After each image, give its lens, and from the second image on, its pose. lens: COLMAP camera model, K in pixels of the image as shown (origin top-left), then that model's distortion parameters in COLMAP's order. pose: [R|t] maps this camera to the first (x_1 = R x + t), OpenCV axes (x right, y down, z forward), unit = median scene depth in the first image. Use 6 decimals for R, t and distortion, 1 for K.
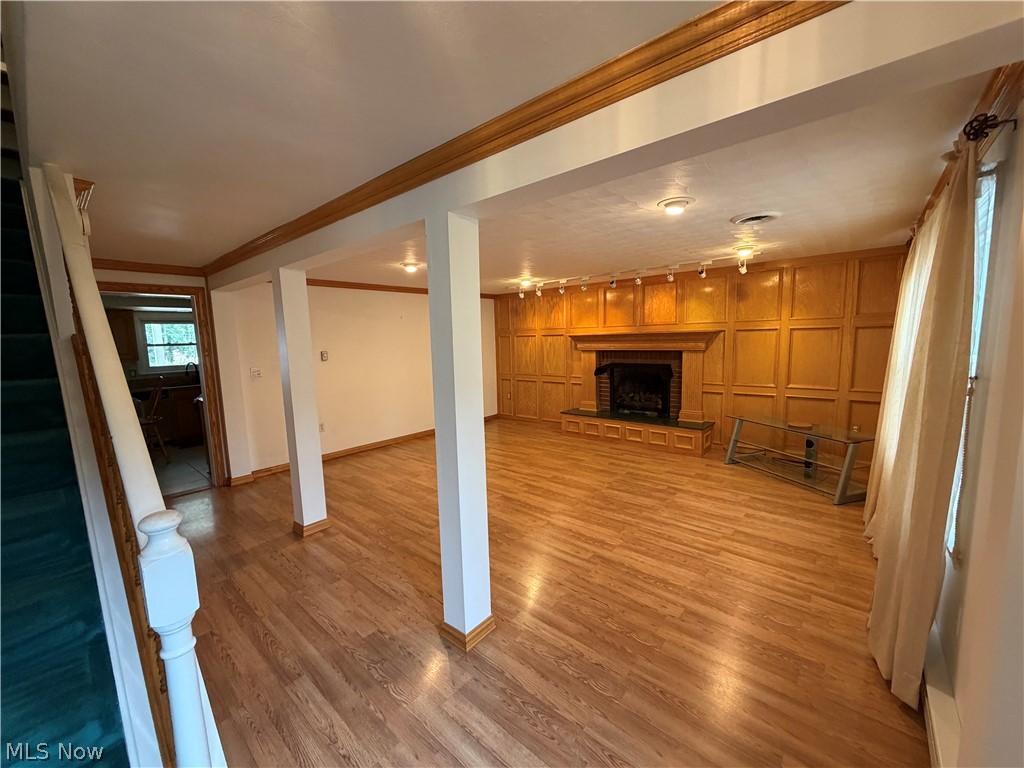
lens RADIAL K [[405.6, 0, 508.0], [0, 405.6, 384.7], [0, 0, 1]] dist [-0.000130, 0.000122]
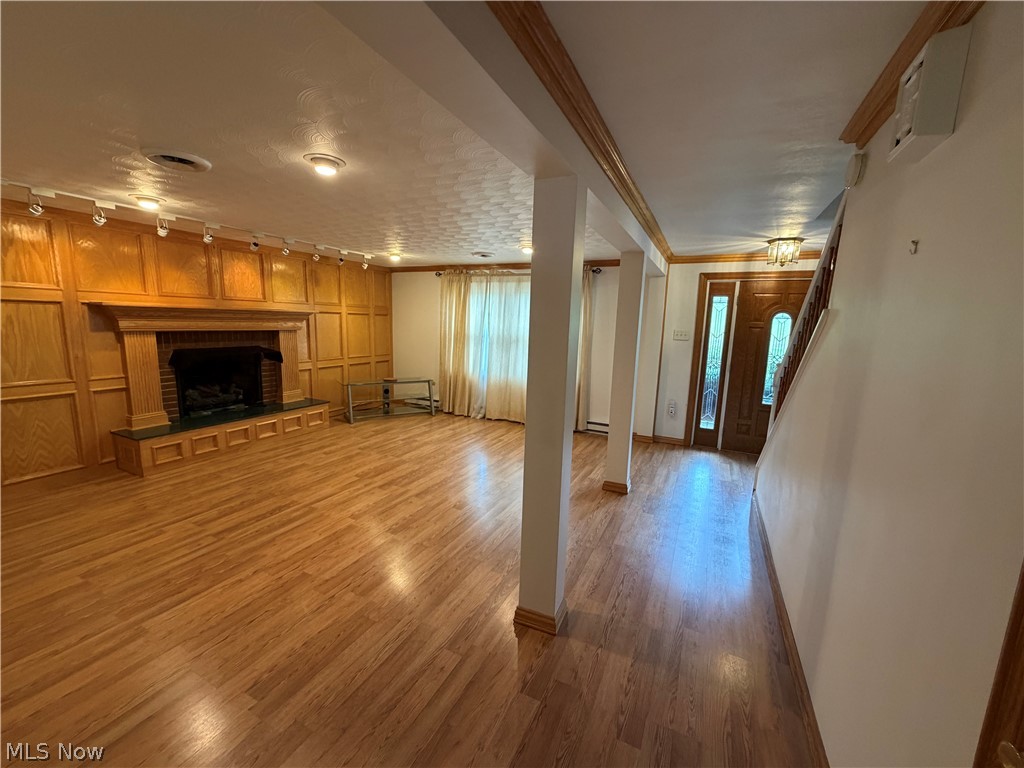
lens RADIAL K [[405.6, 0, 508.0], [0, 405.6, 384.7], [0, 0, 1]] dist [-0.000130, 0.000122]
pose [[-0.249465, -0.130820, 0.959507, -0.704117], [0.093052, 0.983010, 0.158217, -0.065500], [-0.963903, 0.128754, -0.233054, 0.793329]]
